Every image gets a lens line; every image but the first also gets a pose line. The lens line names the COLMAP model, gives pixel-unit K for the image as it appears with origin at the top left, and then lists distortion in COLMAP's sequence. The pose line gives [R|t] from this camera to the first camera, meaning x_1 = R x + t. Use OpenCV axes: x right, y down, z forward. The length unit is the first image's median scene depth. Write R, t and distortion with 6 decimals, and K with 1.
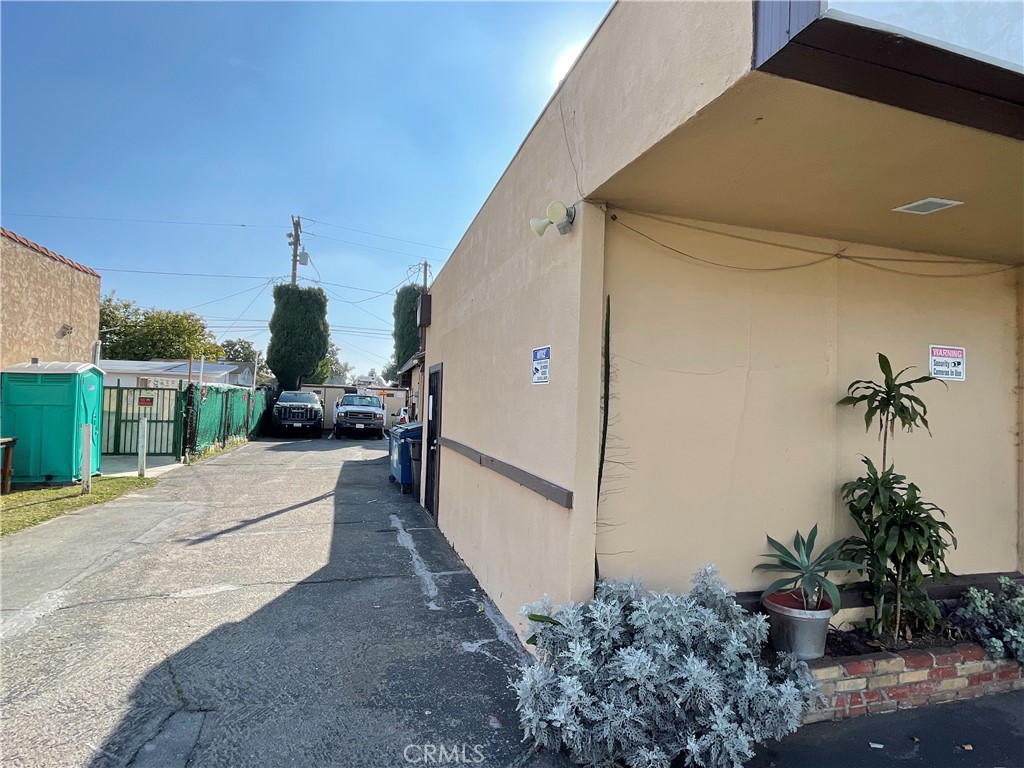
lens RADIAL K [[560.0, 0, 511.8], [0, 560.0, 382.1], [0, 0, 1]] dist [0.000118, -0.000924]
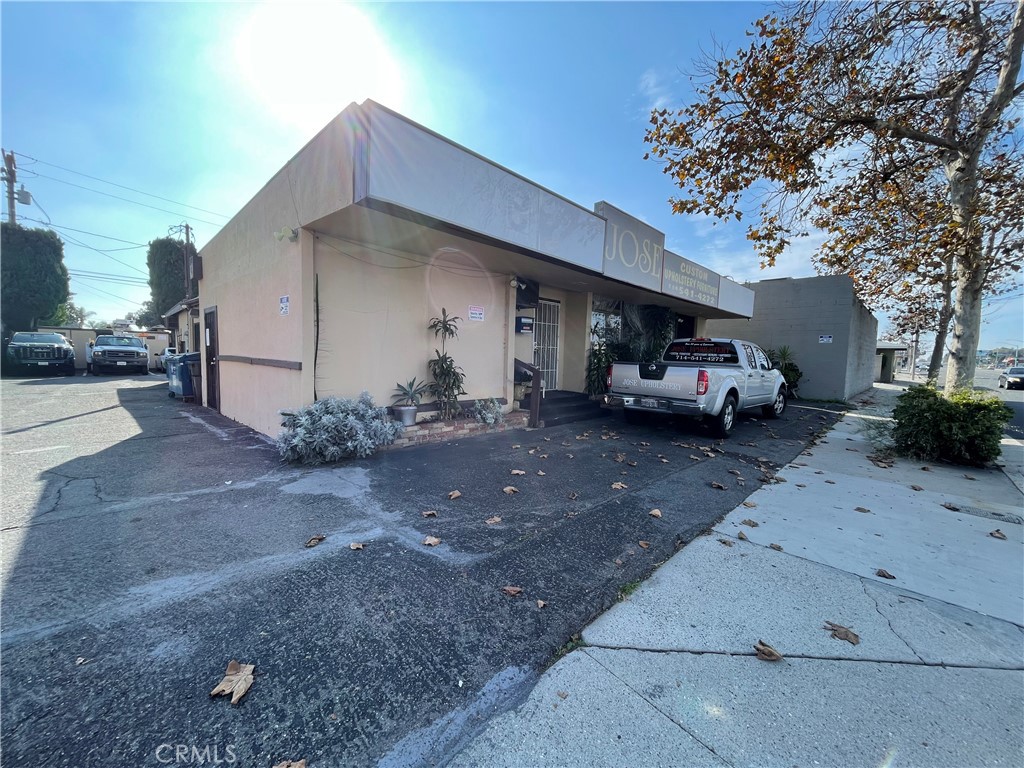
lens RADIAL K [[408.4, 0, 513.6], [0, 408.4, 386.3], [0, 0, 1]] dist [-0.003525, -0.000743]
pose [[0.865630, -0.048631, 0.498317, 0.010913], [-0.015757, 0.992133, 0.124194, 0.033827], [-0.500436, -0.115358, 0.858054, -0.381435]]
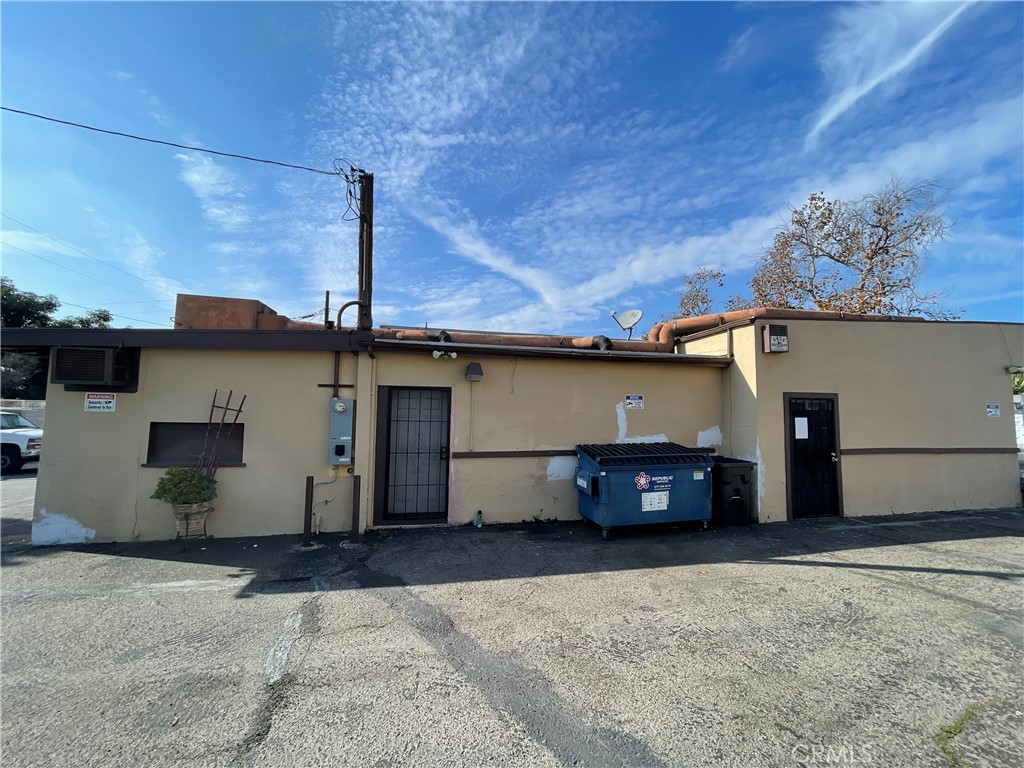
lens RADIAL K [[420.2, 0, 512.0], [0, 420.2, 384.0], [0, 0, 1]] dist [0.011156, -0.000580]
pose [[0.069757, 0.040256, 0.996751, -1.324773], [-0.048204, 0.998154, -0.036939, 0.018718], [-0.996399, -0.045470, 0.071569, 1.901632]]
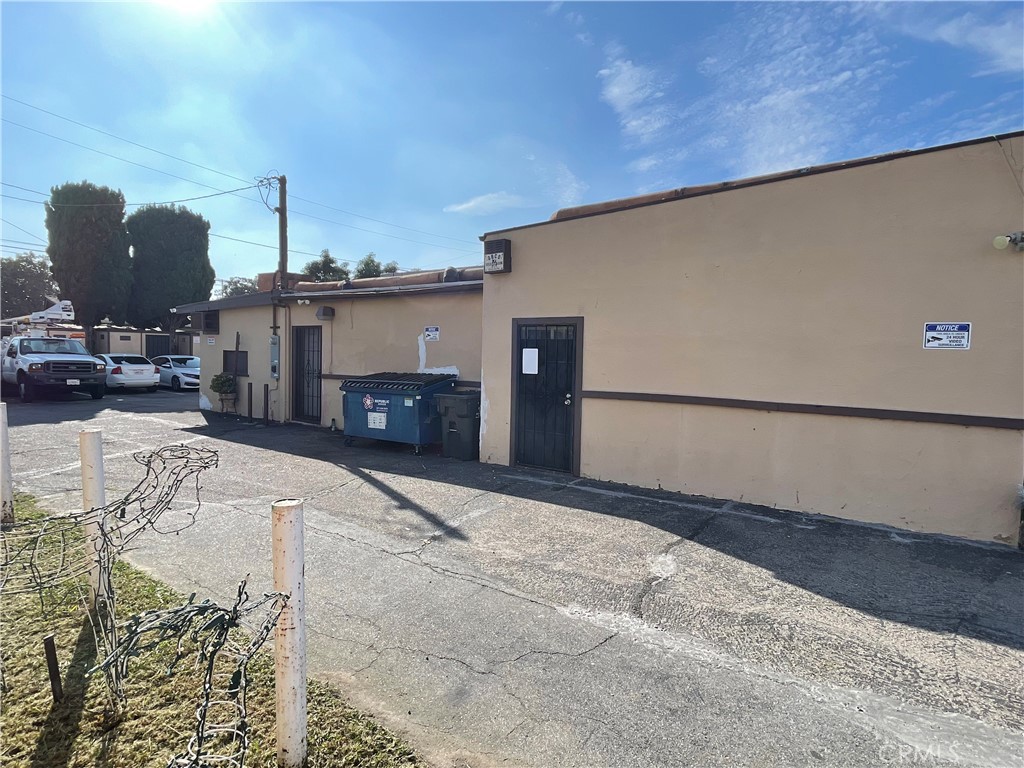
lens RADIAL K [[560.0, 0, 511.8], [0, 560.0, 382.1], [0, 0, 1]] dist [0.000118, -0.000924]
pose [[0.781660, -0.048123, 0.621845, -0.971765], [-0.020121, 0.994554, 0.102258, -0.020949], [-0.623380, -0.092444, 0.776436, 0.329506]]
